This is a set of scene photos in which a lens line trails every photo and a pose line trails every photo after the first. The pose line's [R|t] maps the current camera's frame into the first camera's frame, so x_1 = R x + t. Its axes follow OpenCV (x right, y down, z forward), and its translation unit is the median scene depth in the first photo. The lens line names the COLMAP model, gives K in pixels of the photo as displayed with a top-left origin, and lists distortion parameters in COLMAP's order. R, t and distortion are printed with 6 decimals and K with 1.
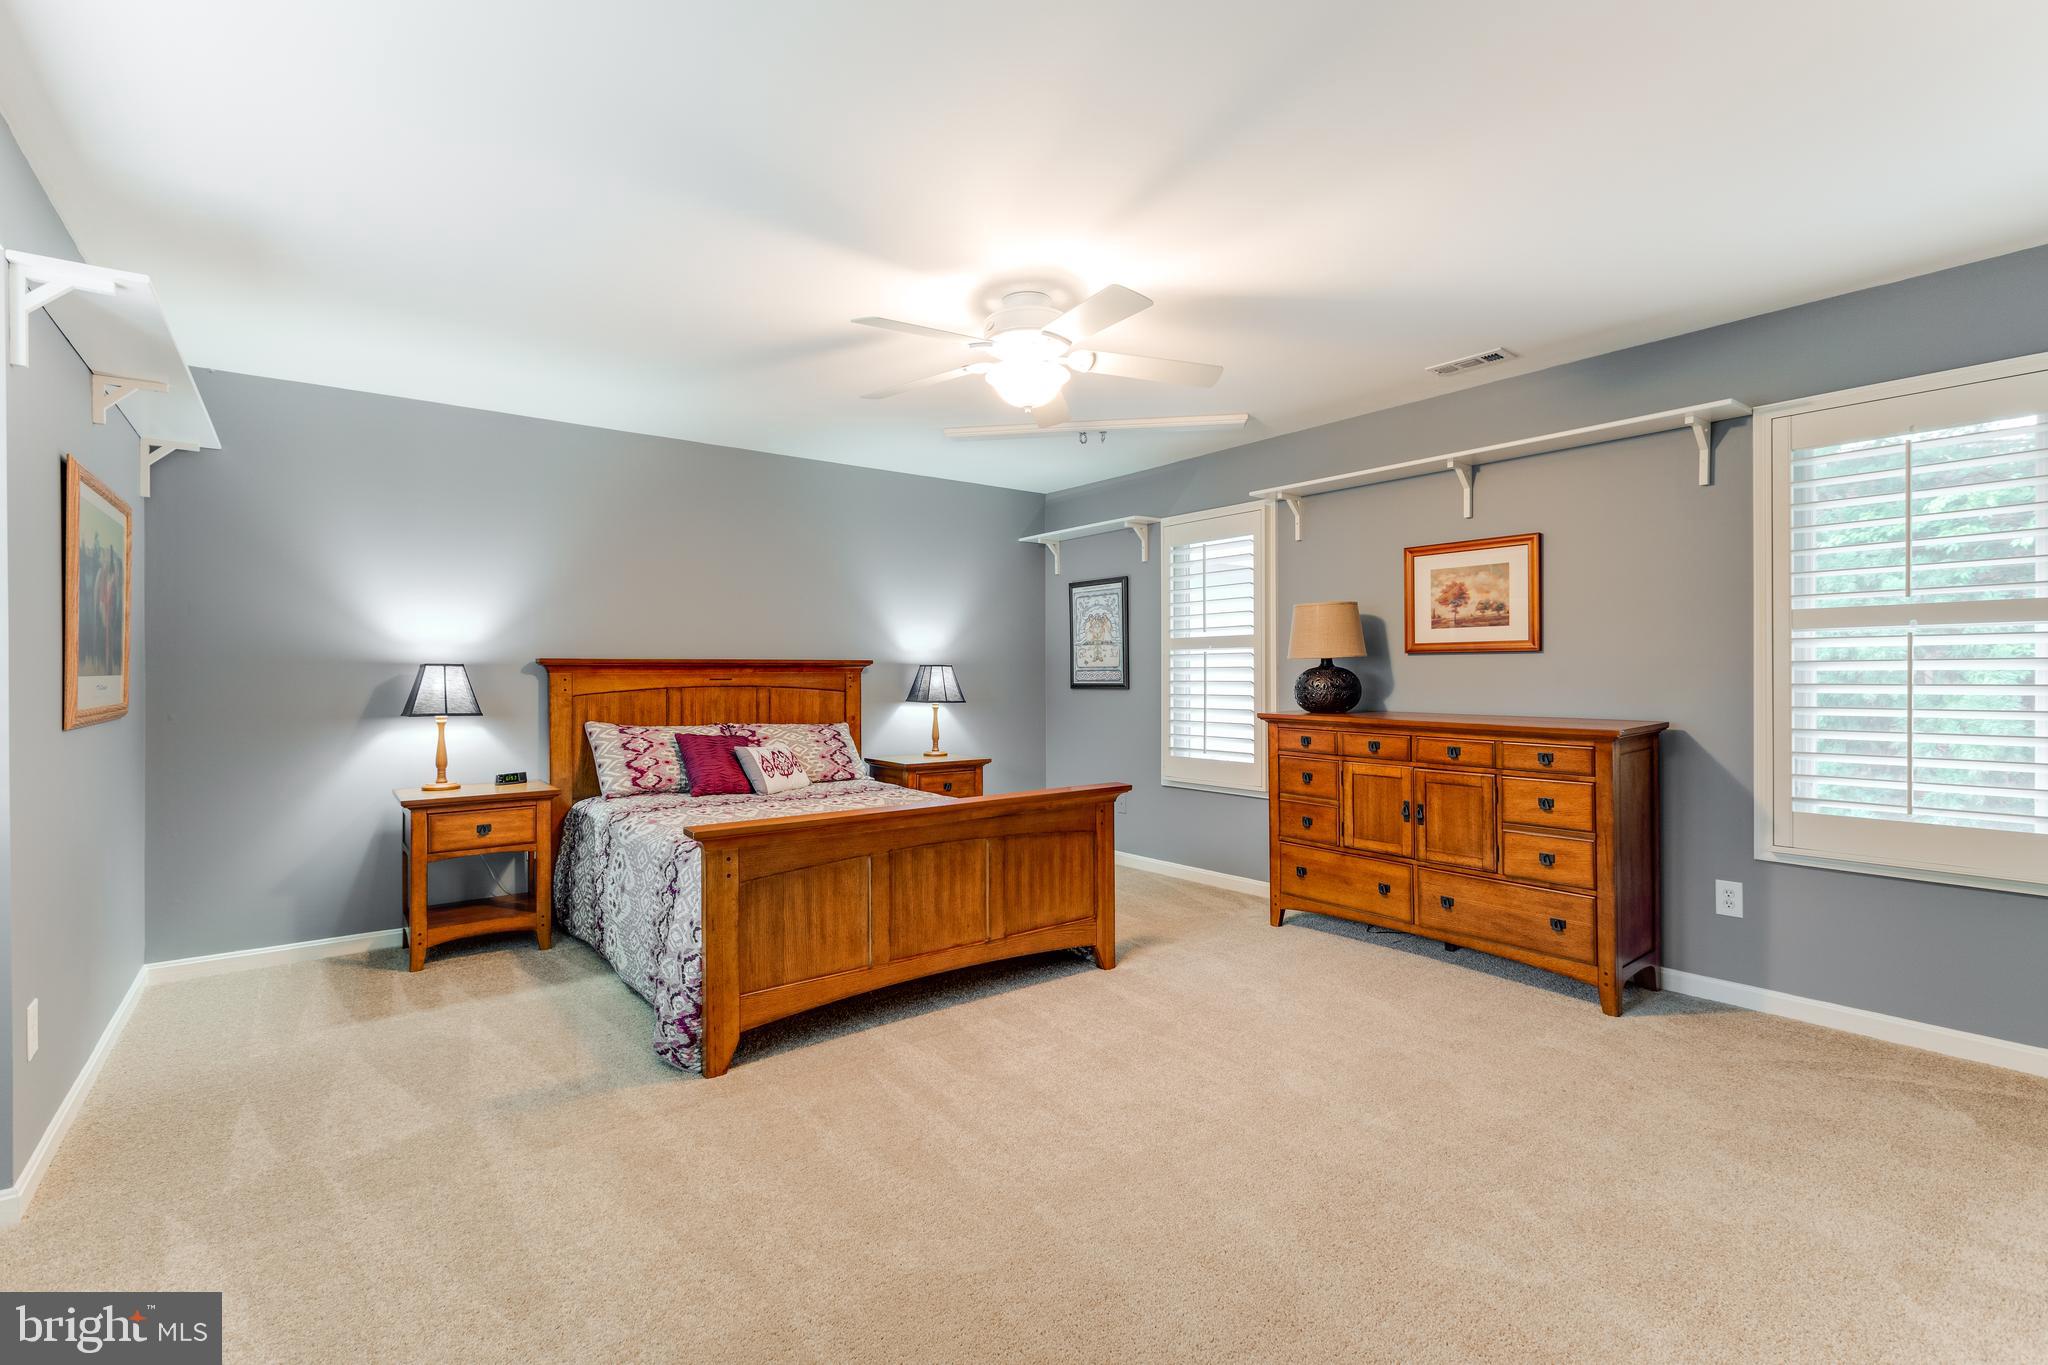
lens RADIAL K [[927.9, 0, 1020.1], [0, 927.9, 673.3], [0, 0, 1]] dist [-0.001801, -0.000096]
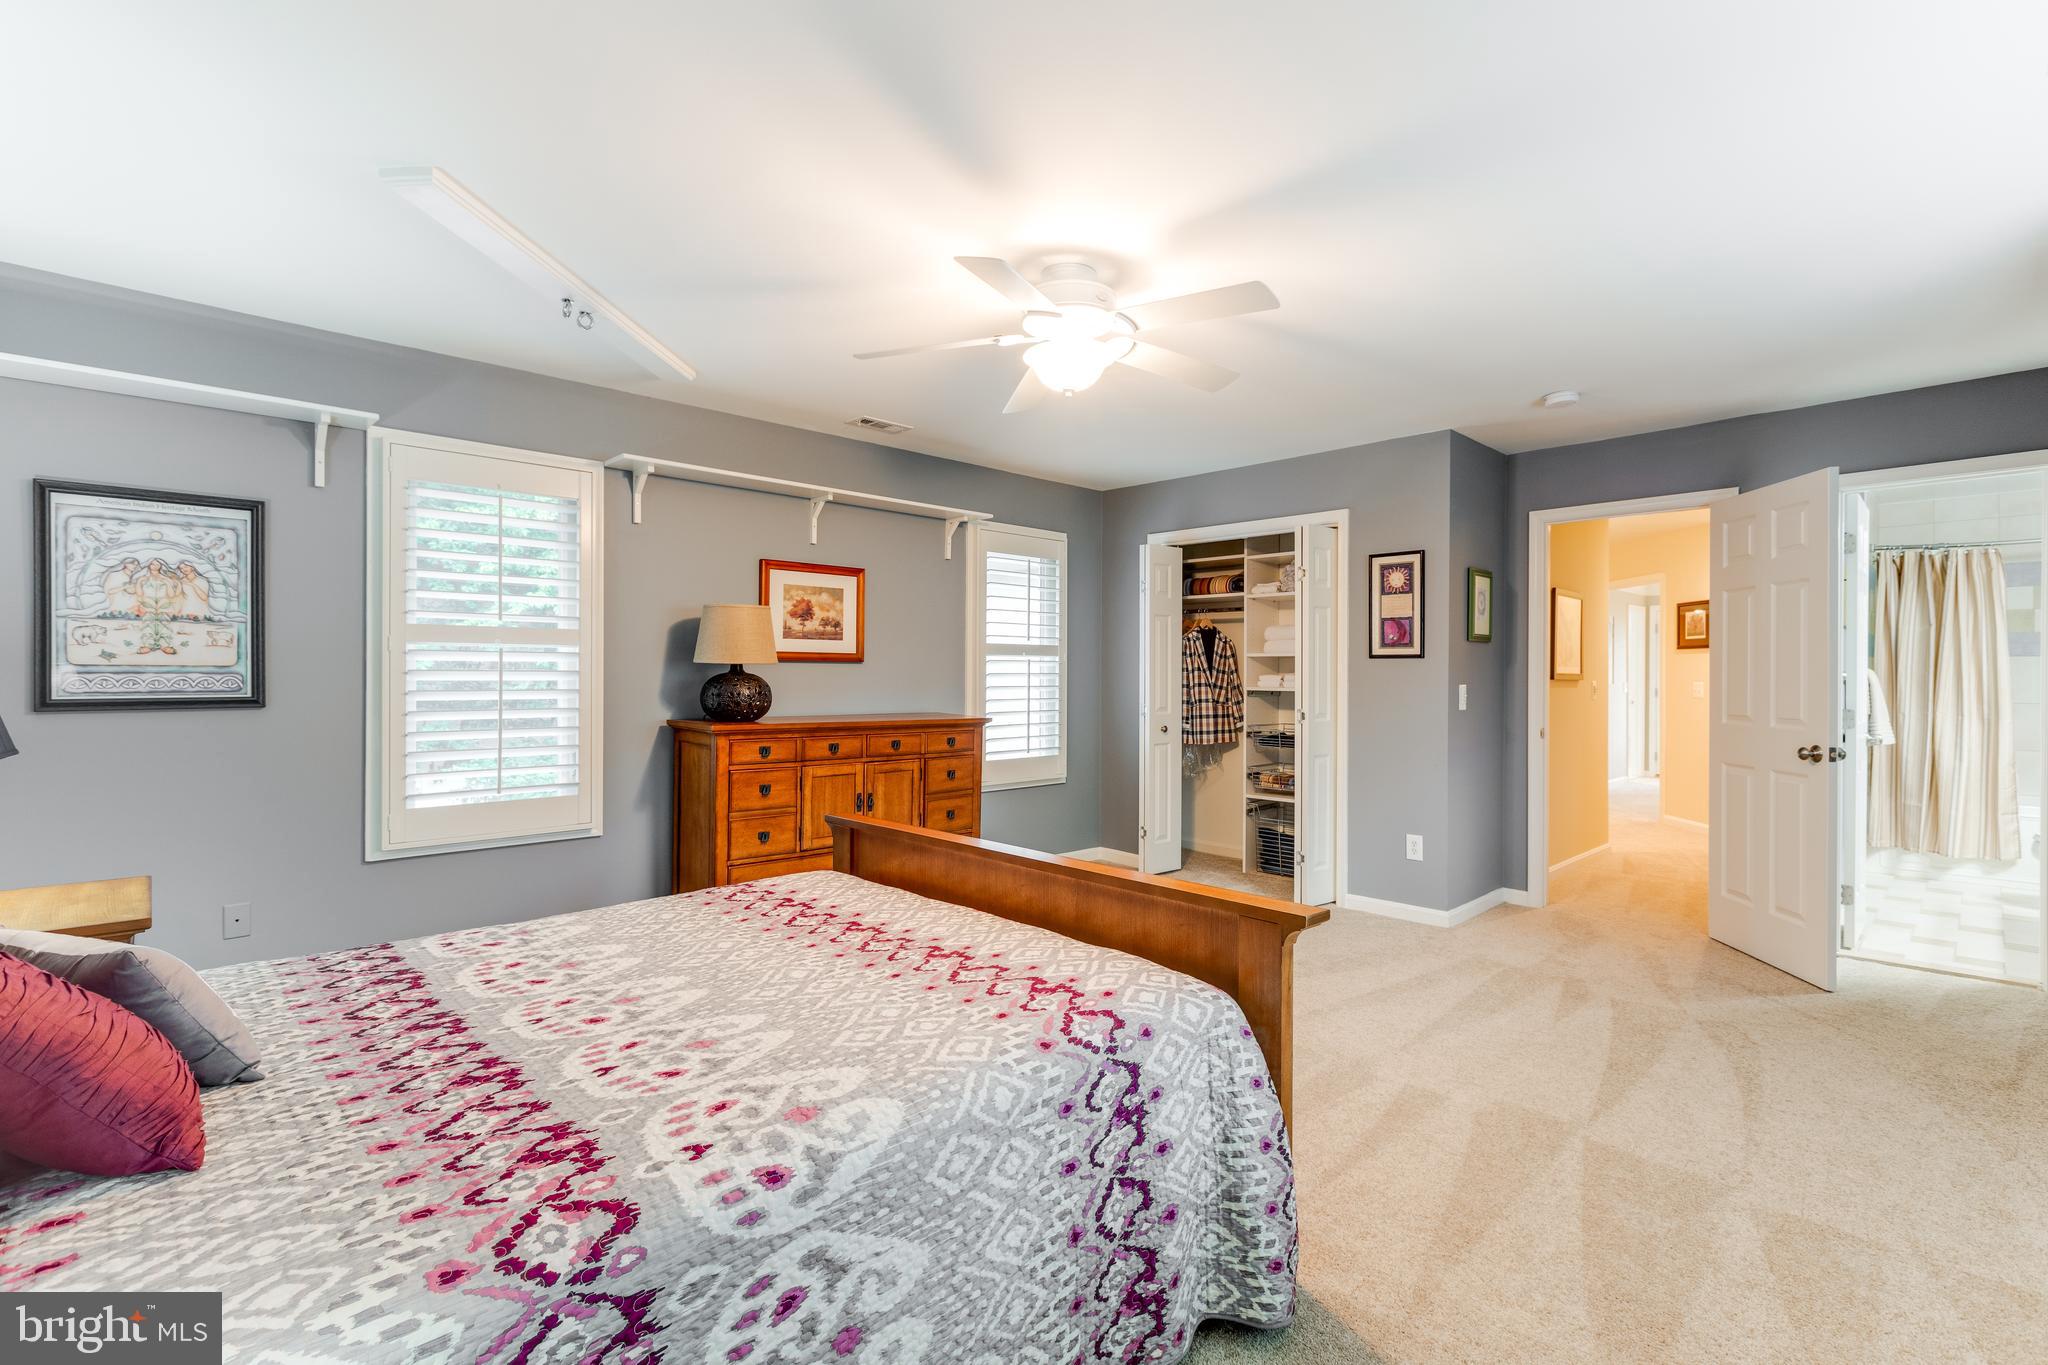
lens RADIAL K [[927.9, 0, 1020.1], [0, 927.9, 673.3], [0, 0, 1]] dist [-0.001801, -0.000096]
pose [[-0.106440, 0.011135, 0.994257, -0.676320], [0.000236, 0.999938, -0.011173, 0.004610], [-0.994319, -0.000955, -0.106436, 0.865431]]
